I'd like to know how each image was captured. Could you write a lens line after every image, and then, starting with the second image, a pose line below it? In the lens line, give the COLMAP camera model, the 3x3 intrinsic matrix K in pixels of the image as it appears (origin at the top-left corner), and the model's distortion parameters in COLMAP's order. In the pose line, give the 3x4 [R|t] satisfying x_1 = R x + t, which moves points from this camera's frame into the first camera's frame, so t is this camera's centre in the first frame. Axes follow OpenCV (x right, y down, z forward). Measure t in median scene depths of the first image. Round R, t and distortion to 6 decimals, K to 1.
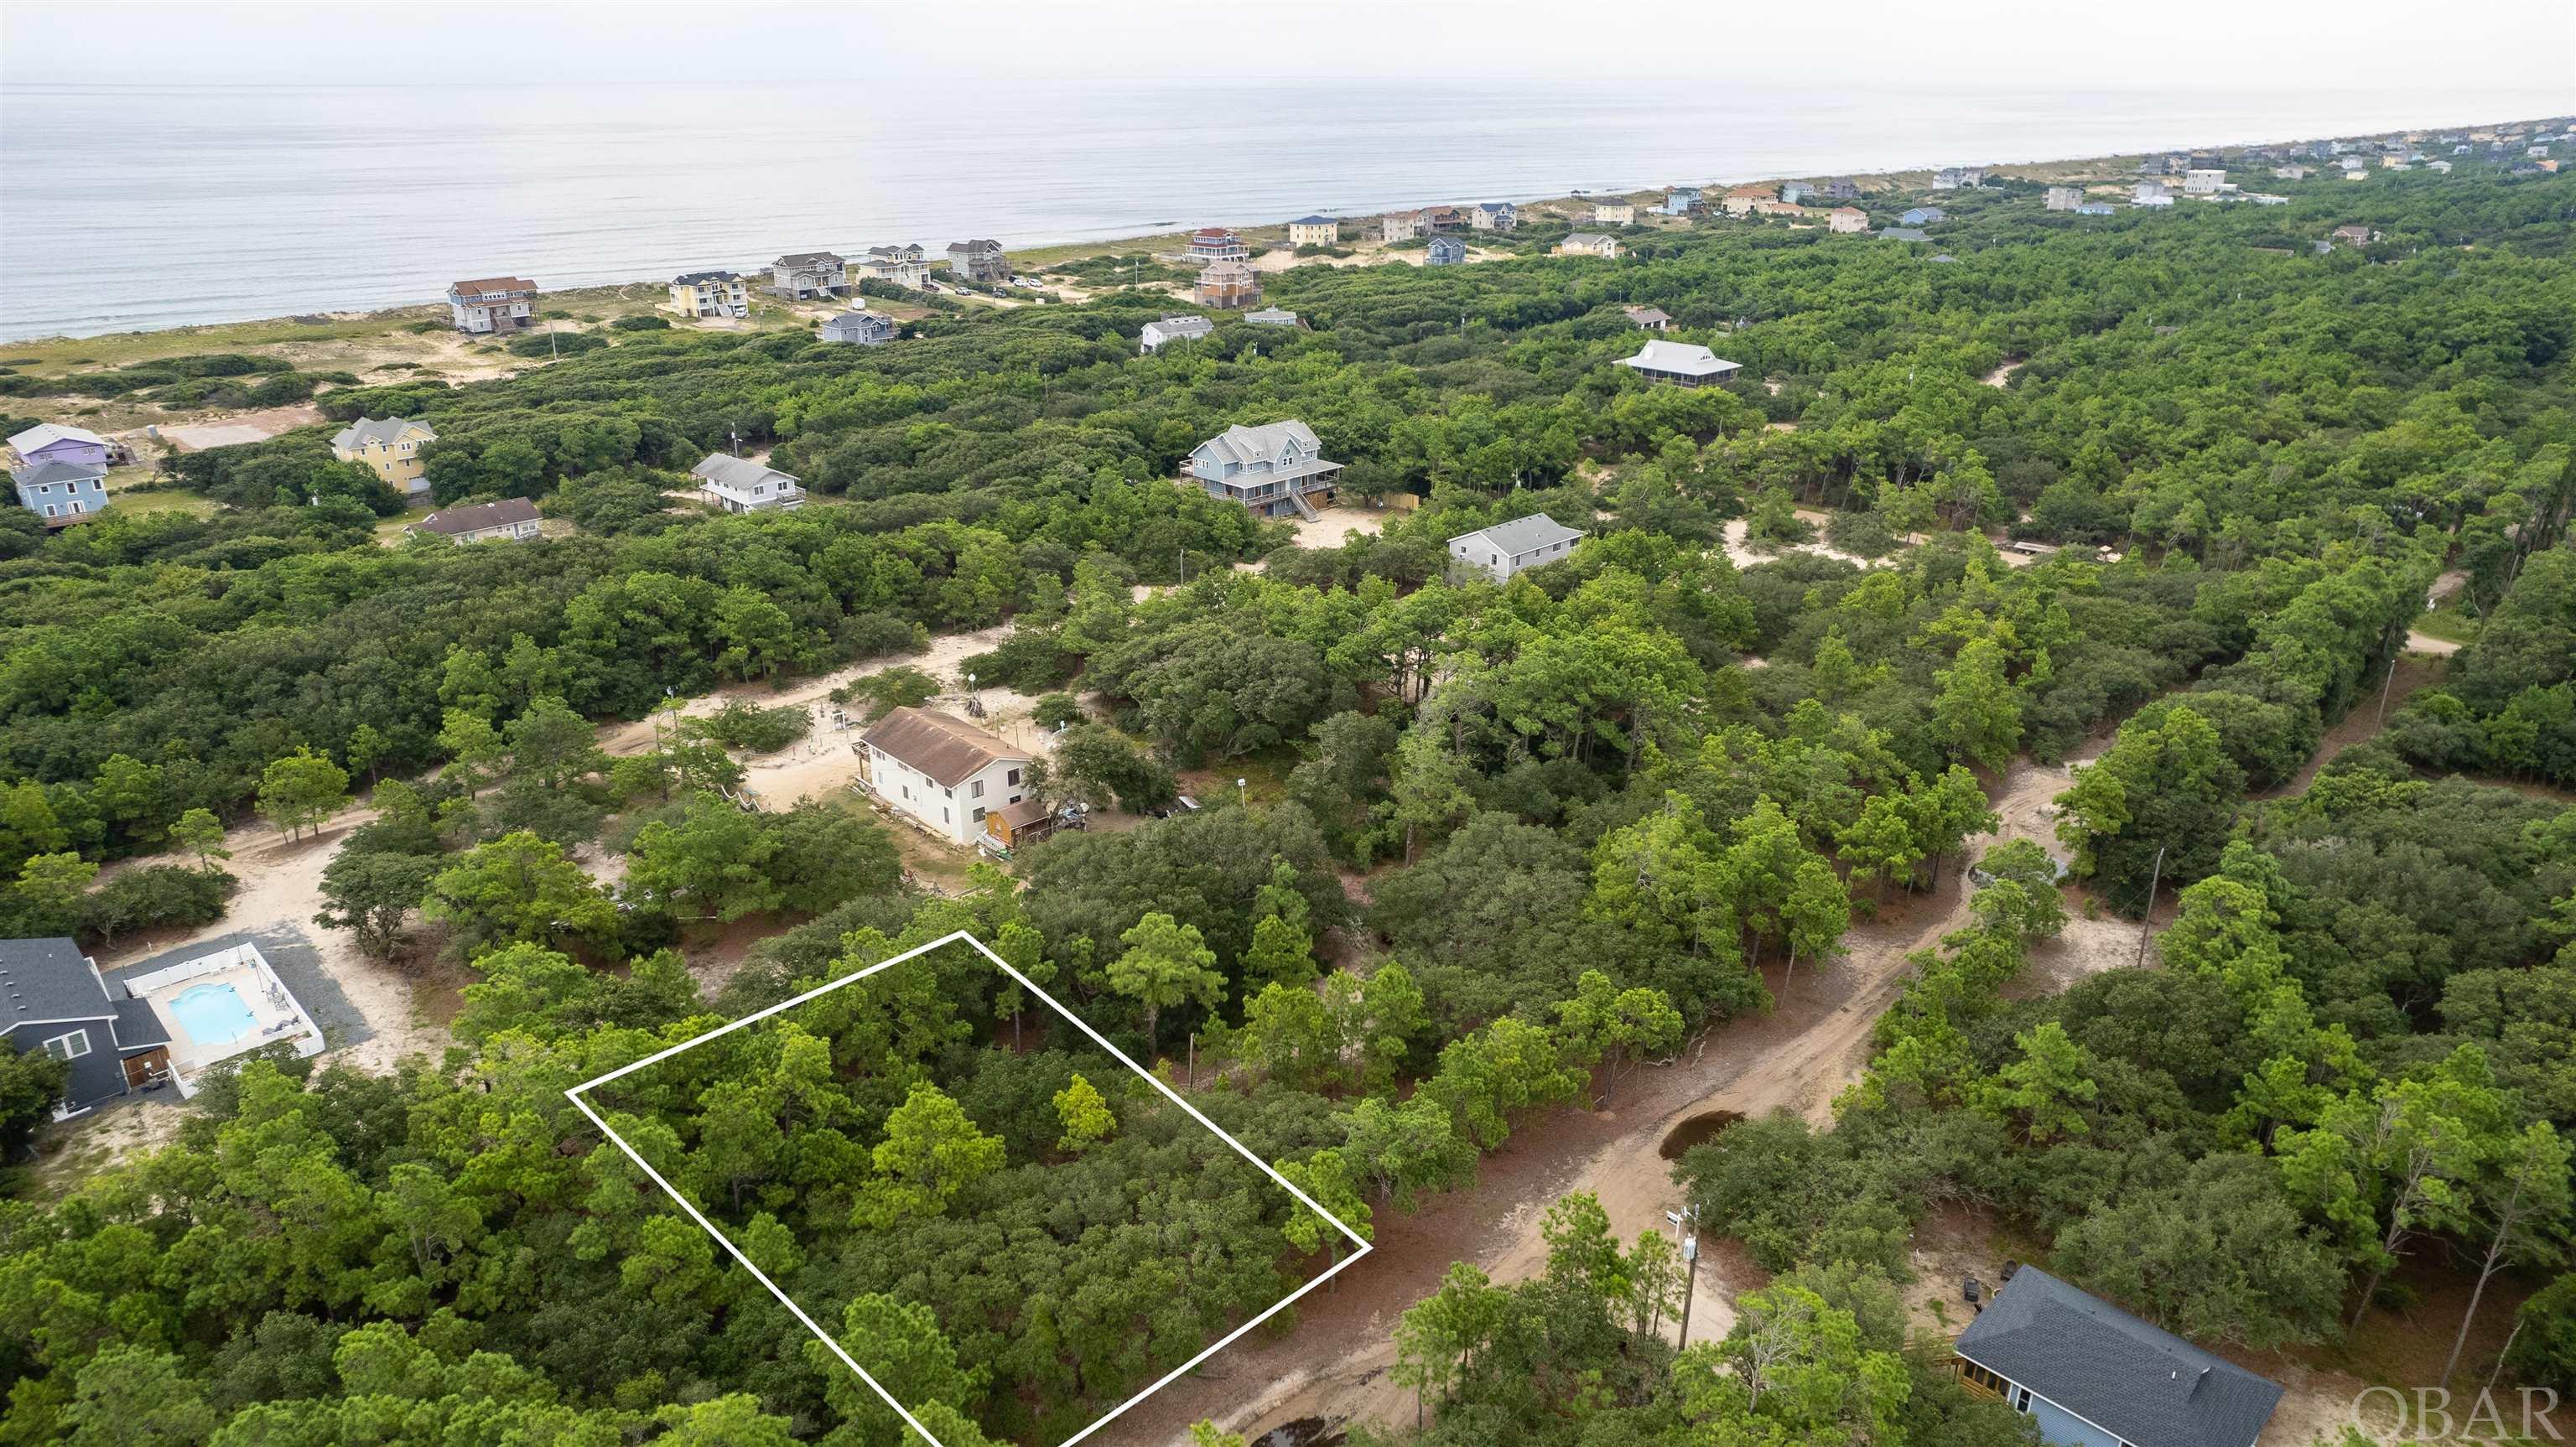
lens RADIAL K [[1651.6, 0, 1289.5], [0, 1651.6, 720.9], [0, 0, 1]] dist [-0.085482, 0.078066]
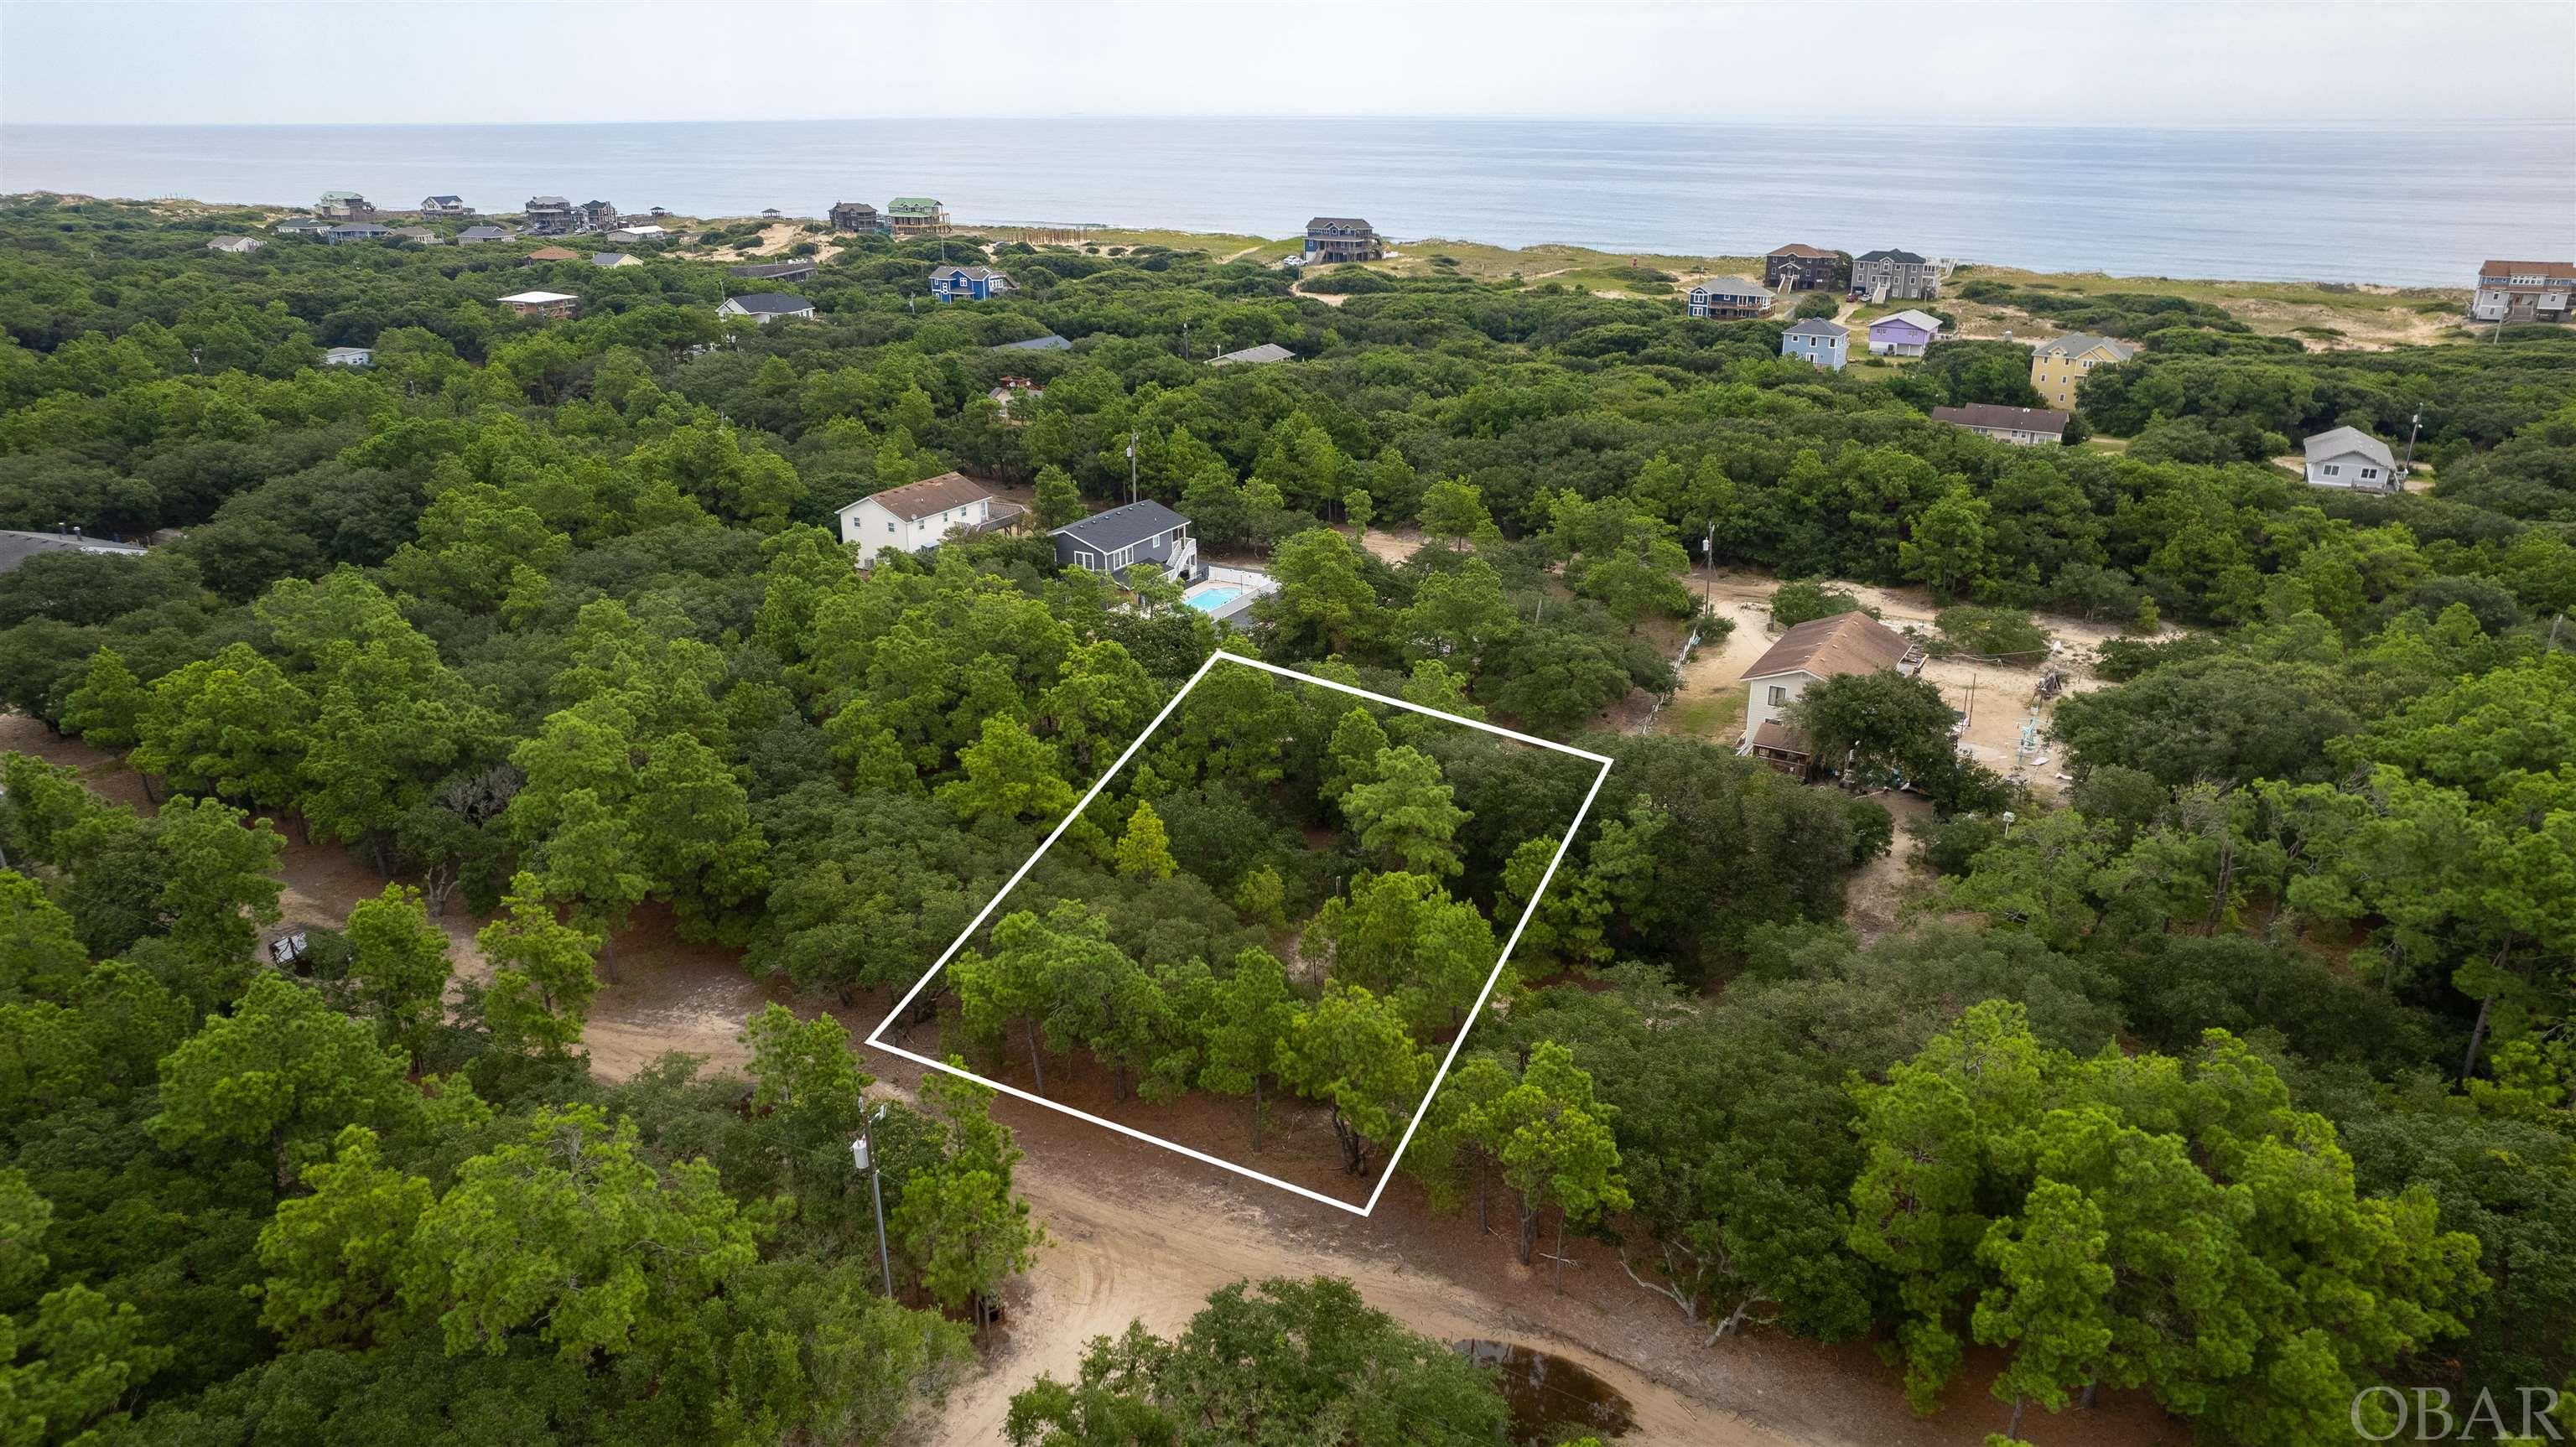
lens RADIAL K [[1655.3, 0, 1289.9], [0, 1655.3, 723.9], [0, 0, 1]] dist [-0.080623, 0.072721]
pose [[0.287926, 0.336171, -0.896709, 0.157213], [-0.350606, 0.908356, 0.227960, -0.015859], [0.891164, 0.248756, 0.379403, 0.147224]]
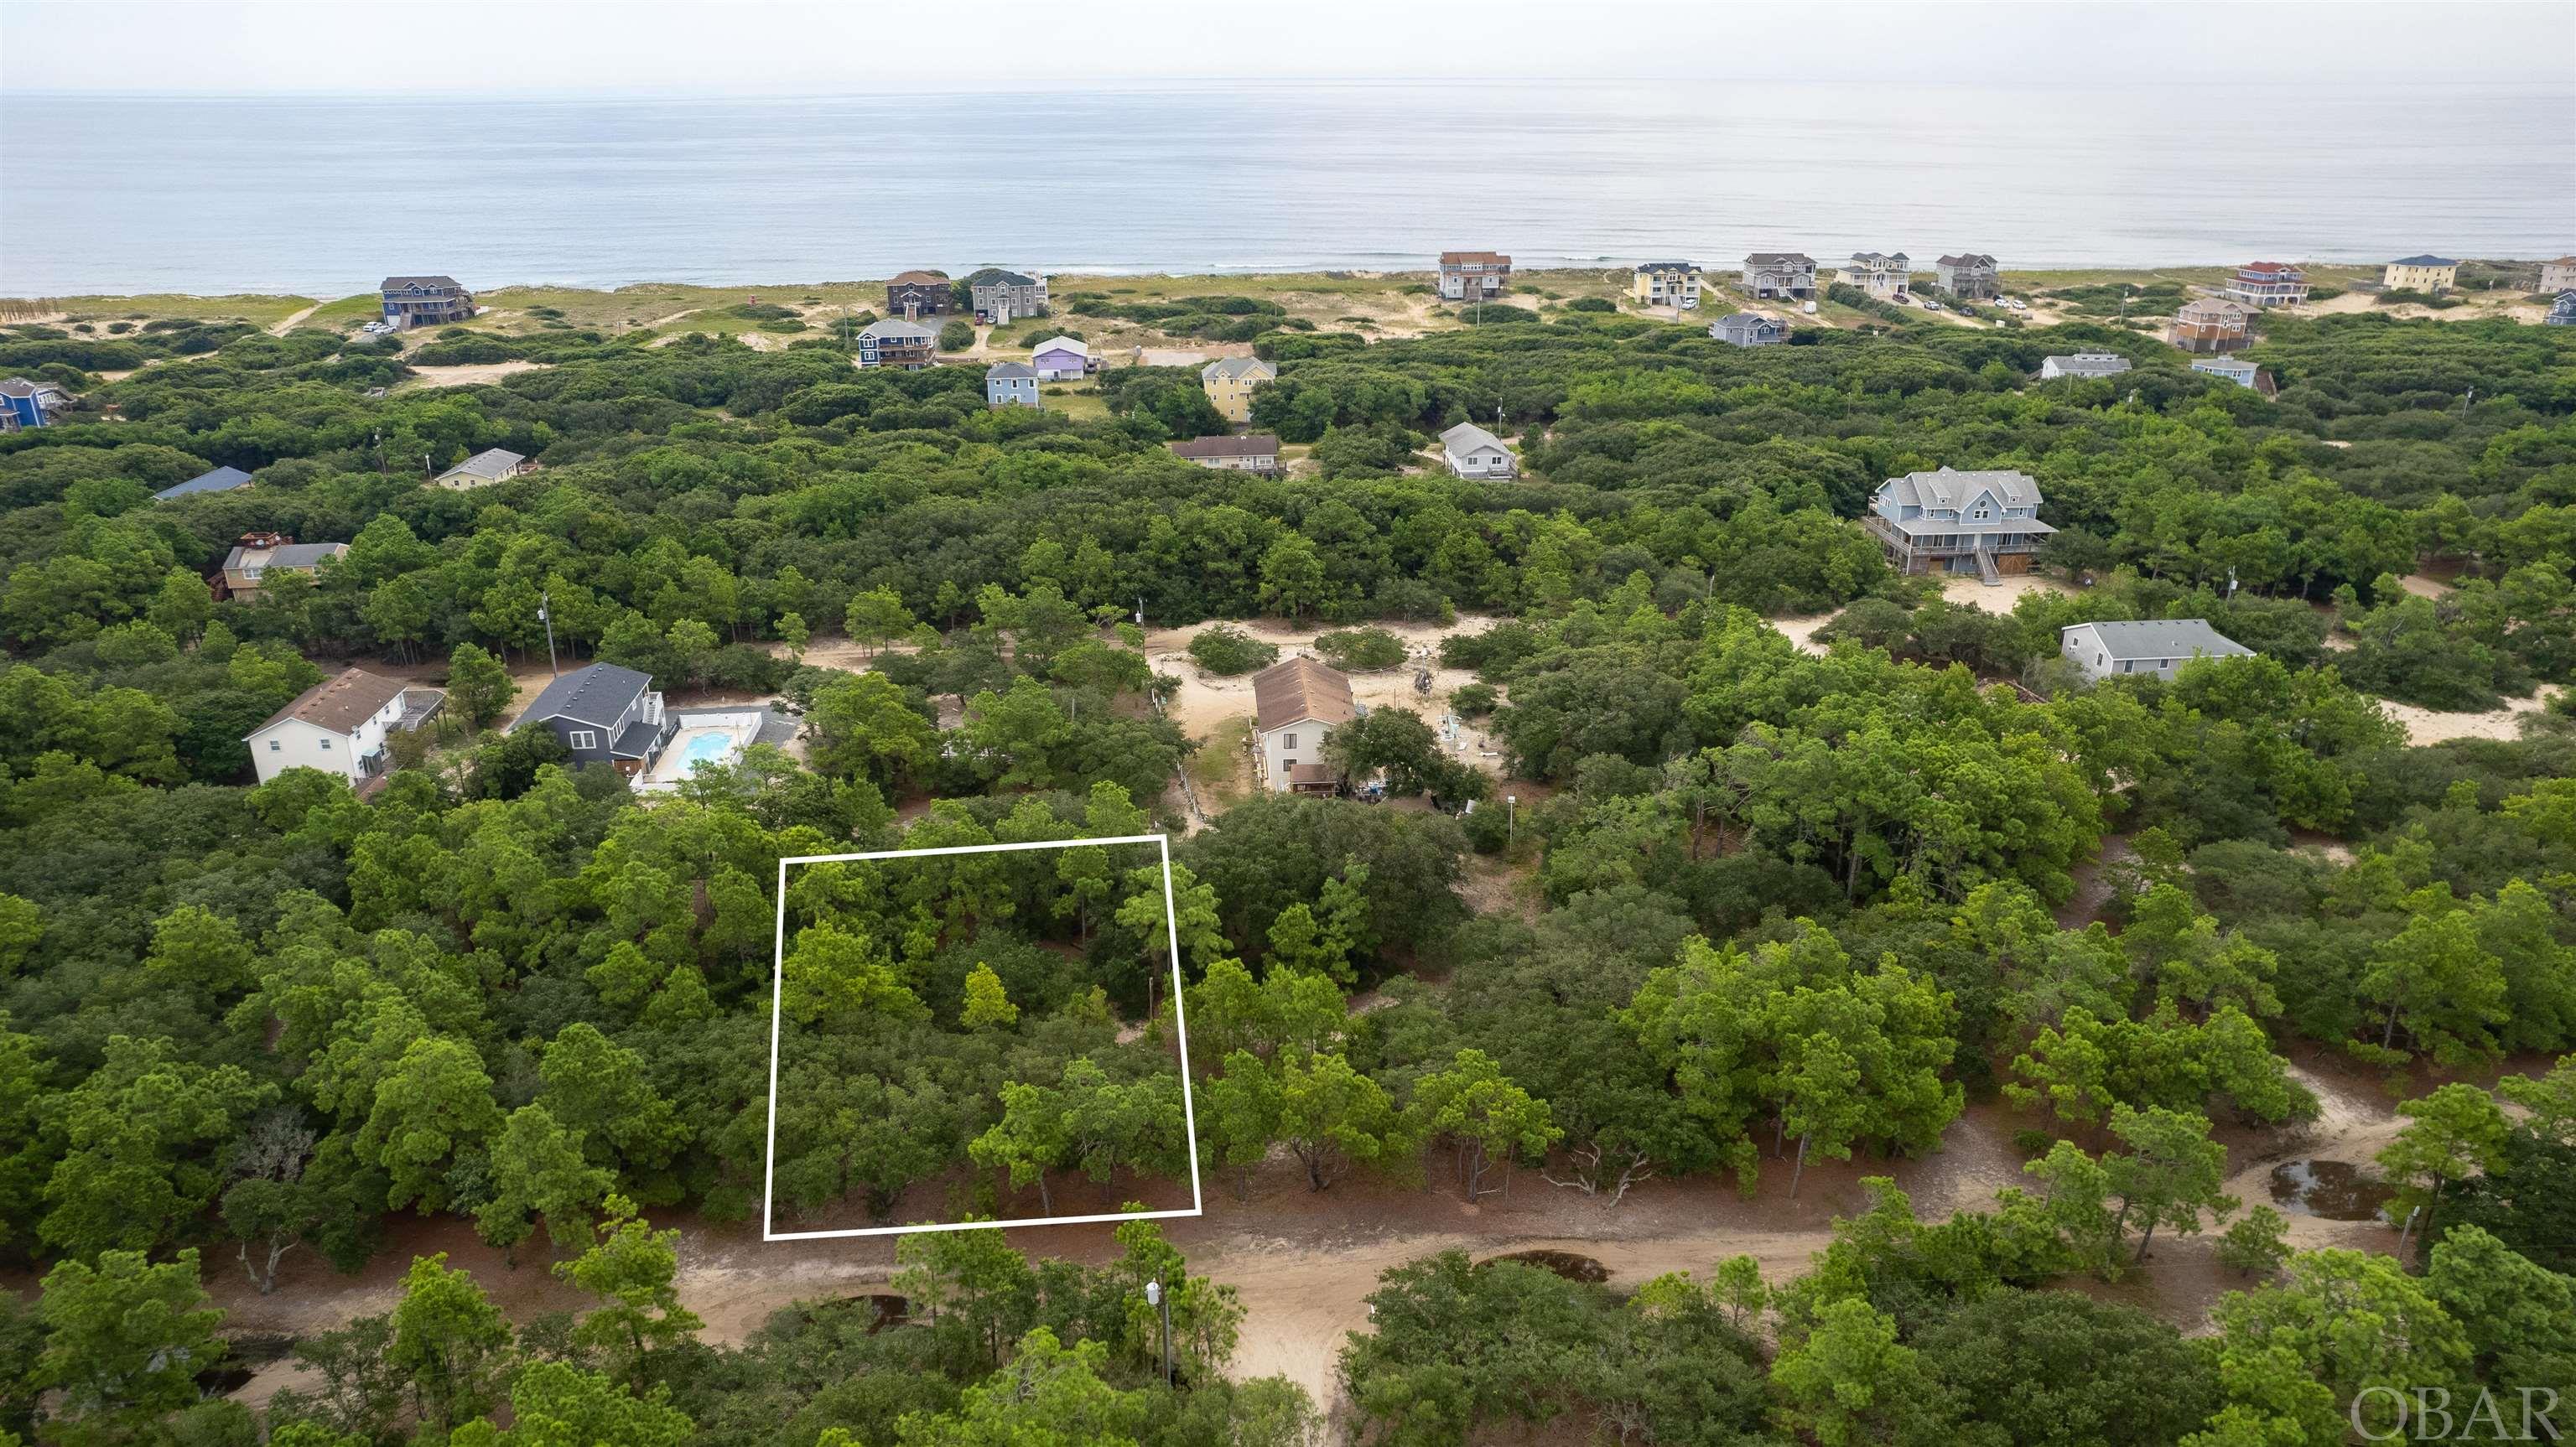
lens RADIAL K [[1655.3, 0, 1289.9], [0, 1655.3, 723.9], [0, 0, 1]] dist [-0.080623, 0.072721]
pose [[0.775352, 0.229953, -0.588176, 0.139302], [-0.229436, 0.970282, 0.076892, -0.016528], [0.588378, 0.075331, 0.805069, 0.042749]]
